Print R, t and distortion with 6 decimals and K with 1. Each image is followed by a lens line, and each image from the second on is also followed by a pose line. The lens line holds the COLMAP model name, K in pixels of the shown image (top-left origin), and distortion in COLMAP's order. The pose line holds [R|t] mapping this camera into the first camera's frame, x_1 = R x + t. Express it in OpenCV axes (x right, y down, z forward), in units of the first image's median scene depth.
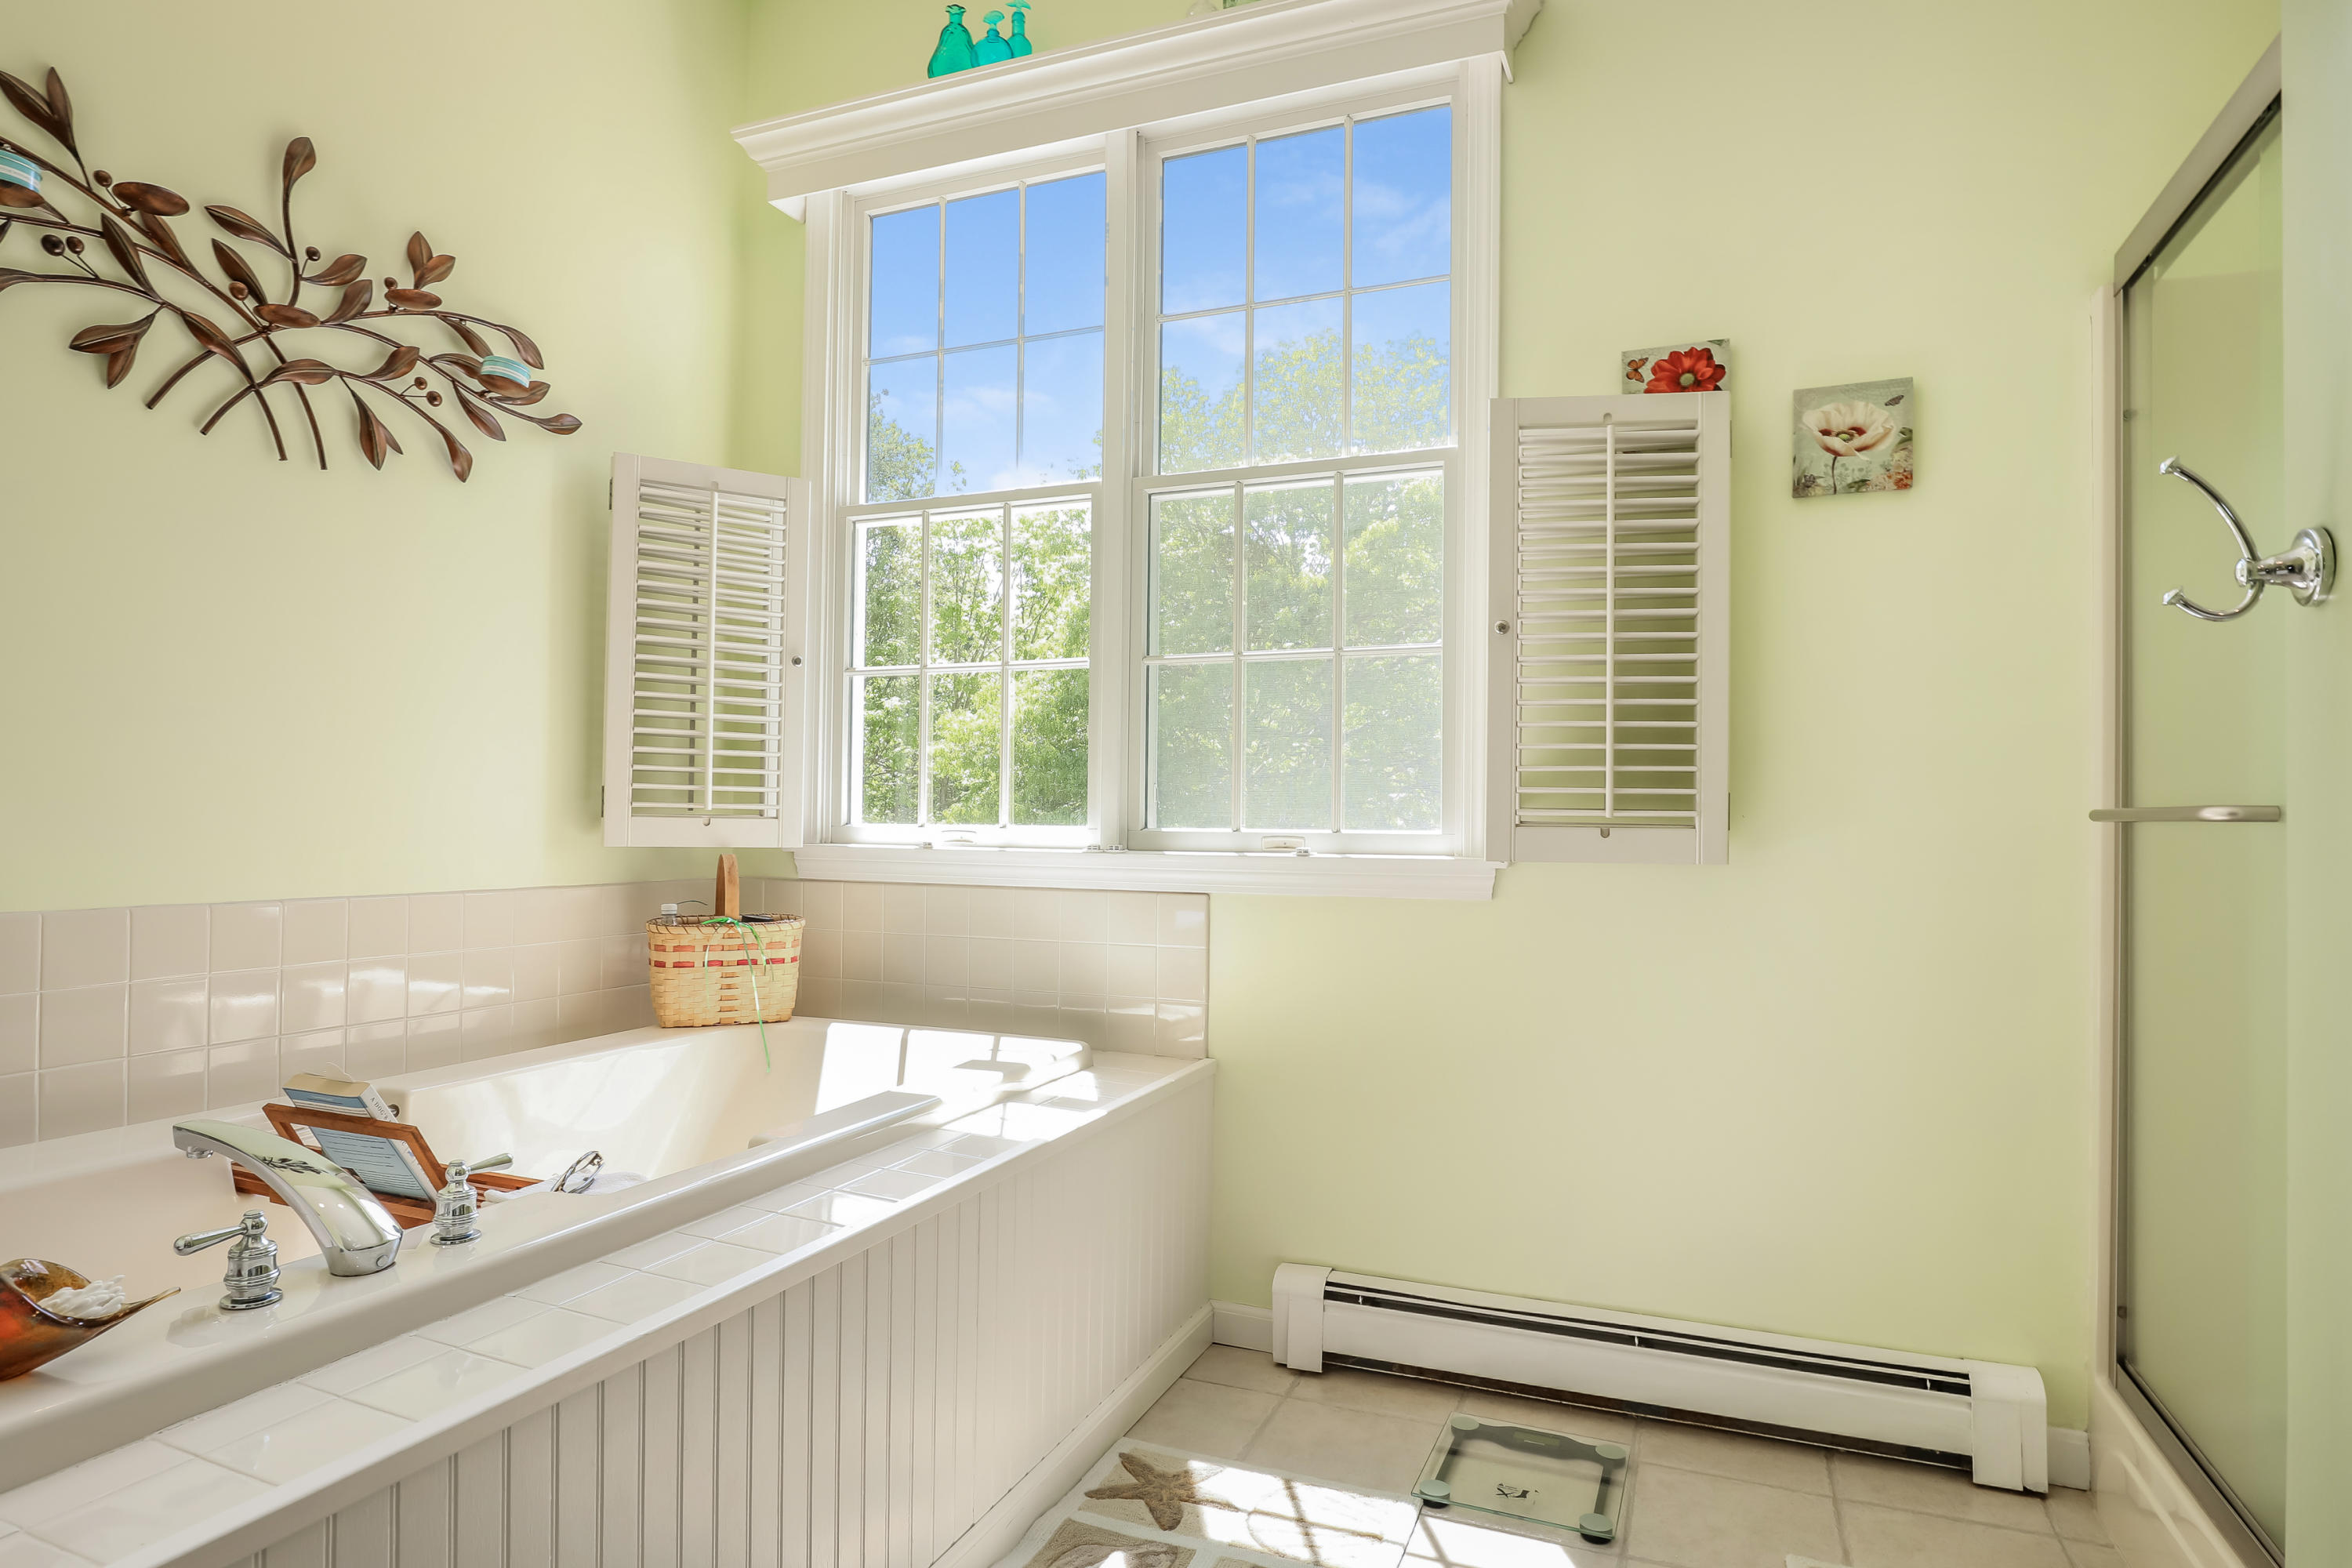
lens RADIAL K [[1325.5, 0, 1079.1], [0, 1325.5, 852.3], [0, 0, 1]] dist [-0.013081, 0.006154]
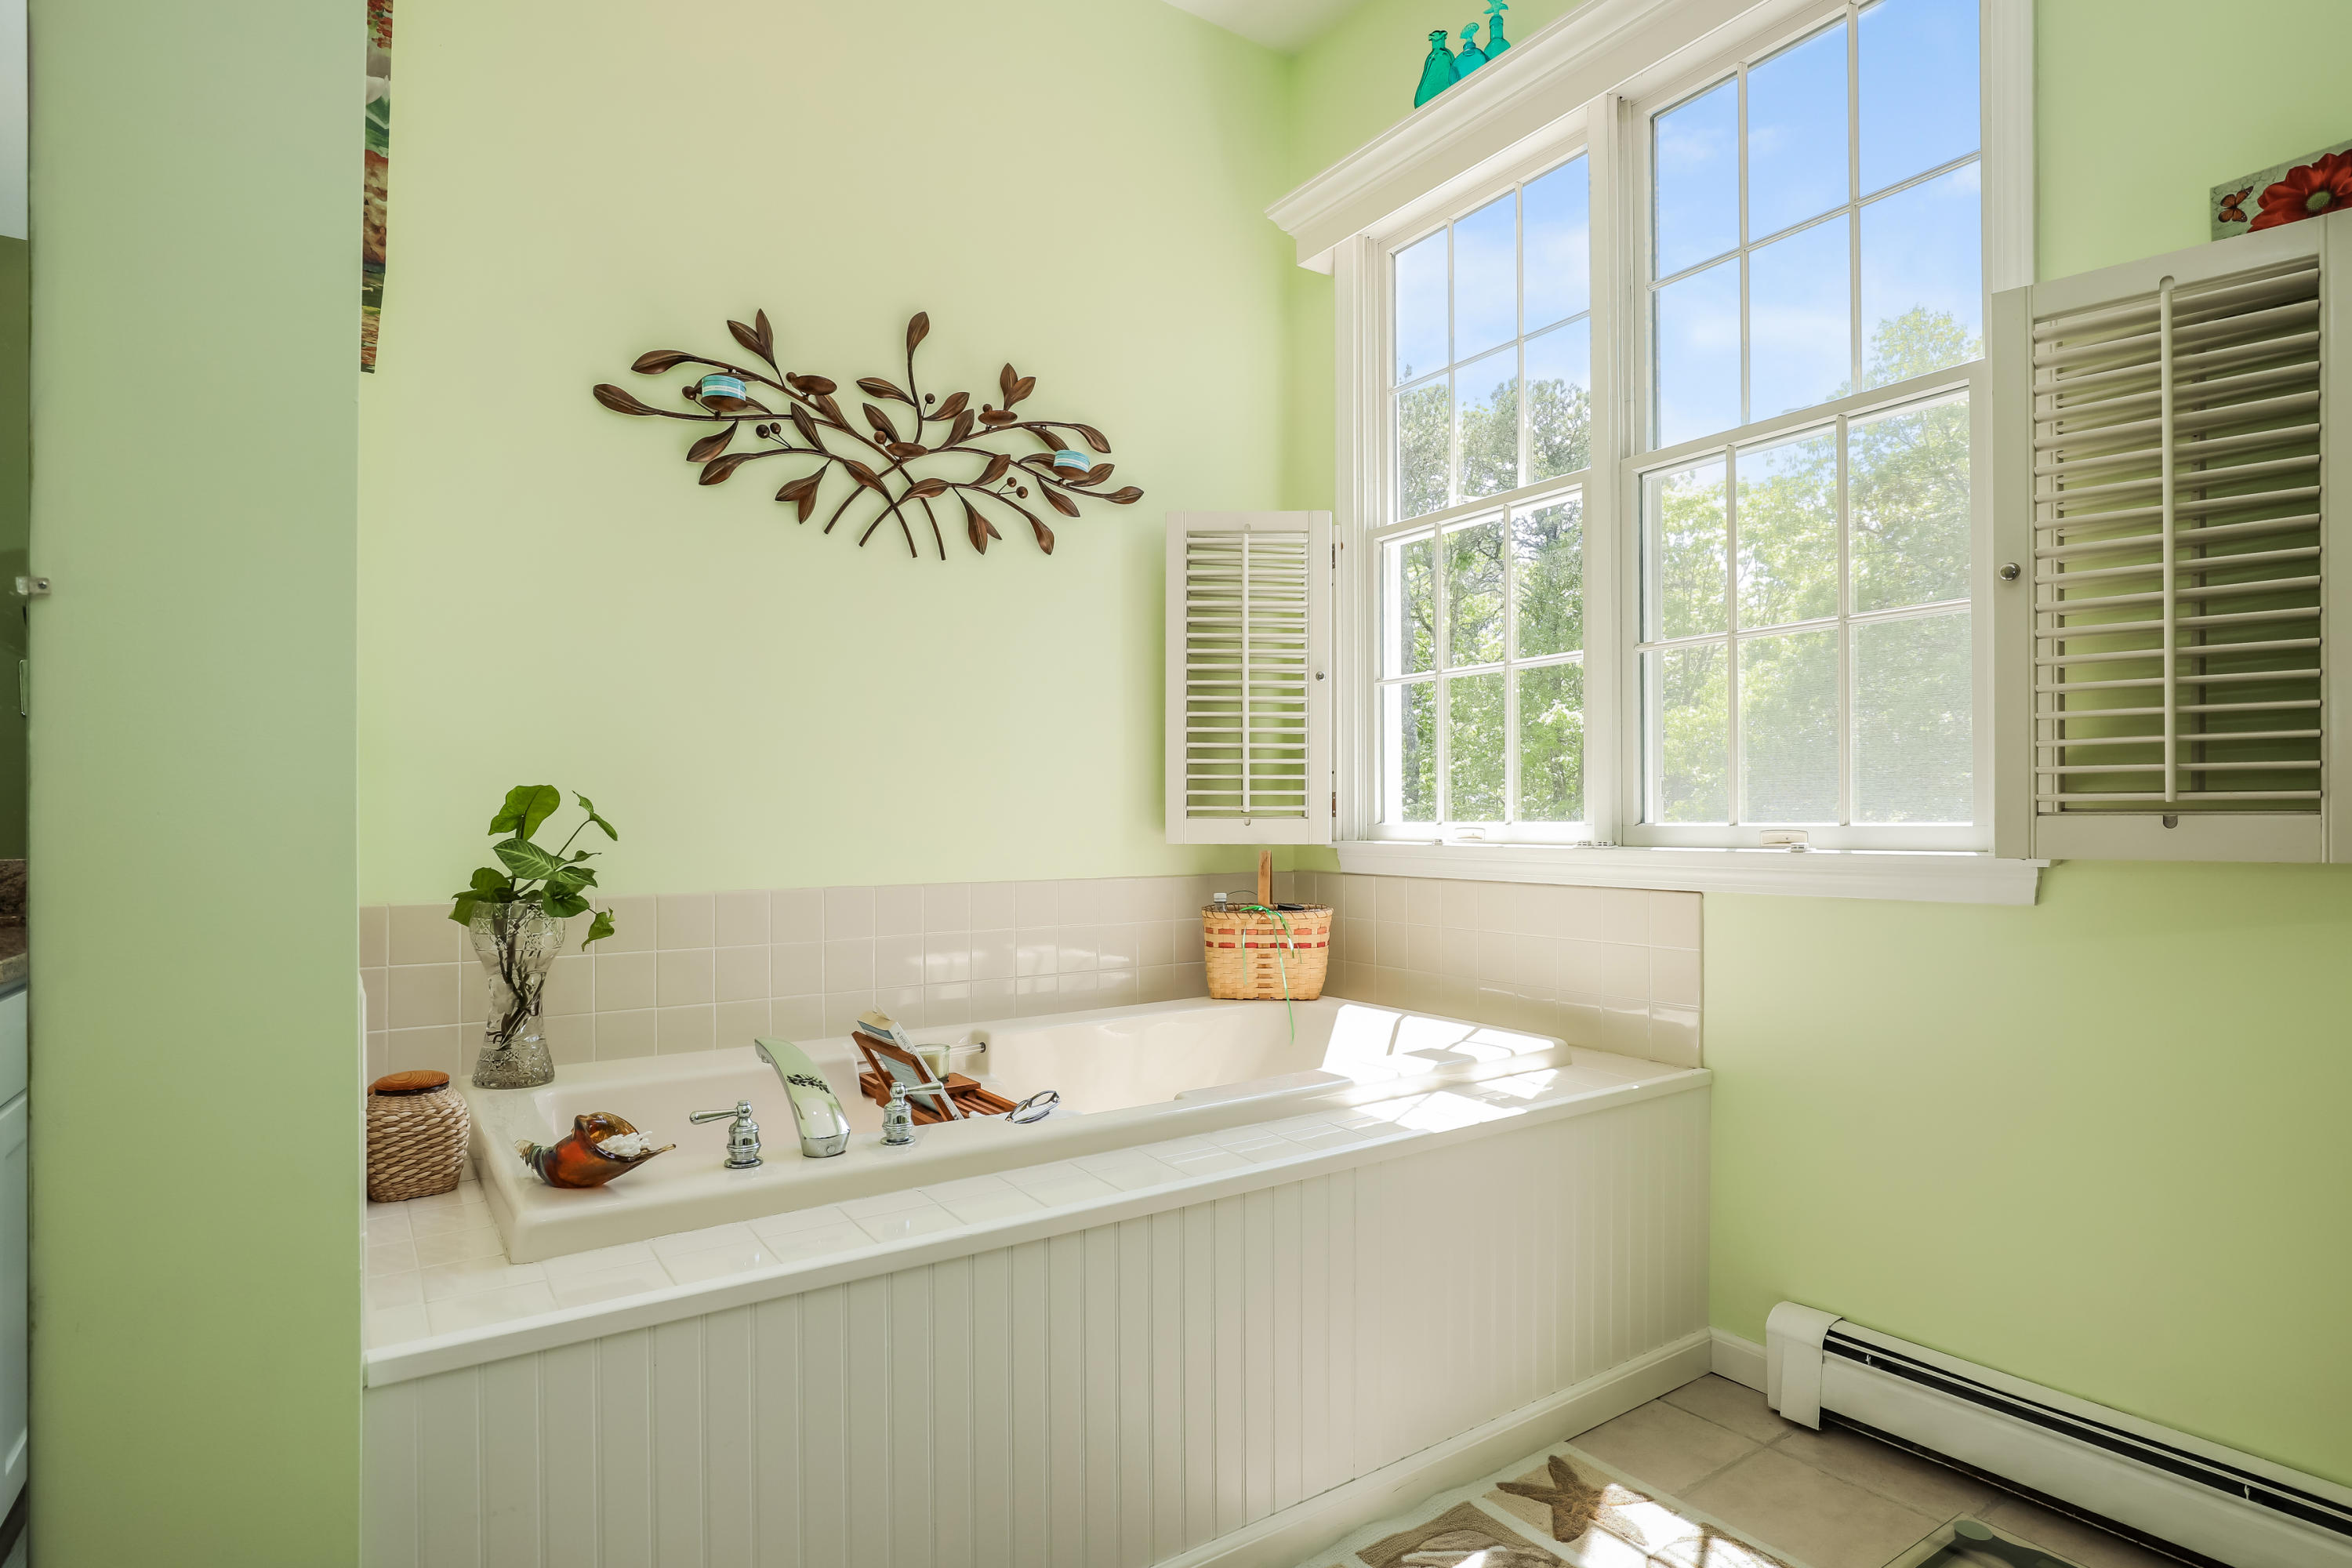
lens RADIAL K [[1254.5, 0, 1270.3], [0, 1254.5, 865.4], [0, 0, 1]] dist [0.000052, 0.001580]
pose [[0.844748, 0.005576, -0.535136, 0.343291], [0.000533, 0.999936, 0.011260, 0.002409], [0.535164, -0.009797, 0.844691, 0.096705]]
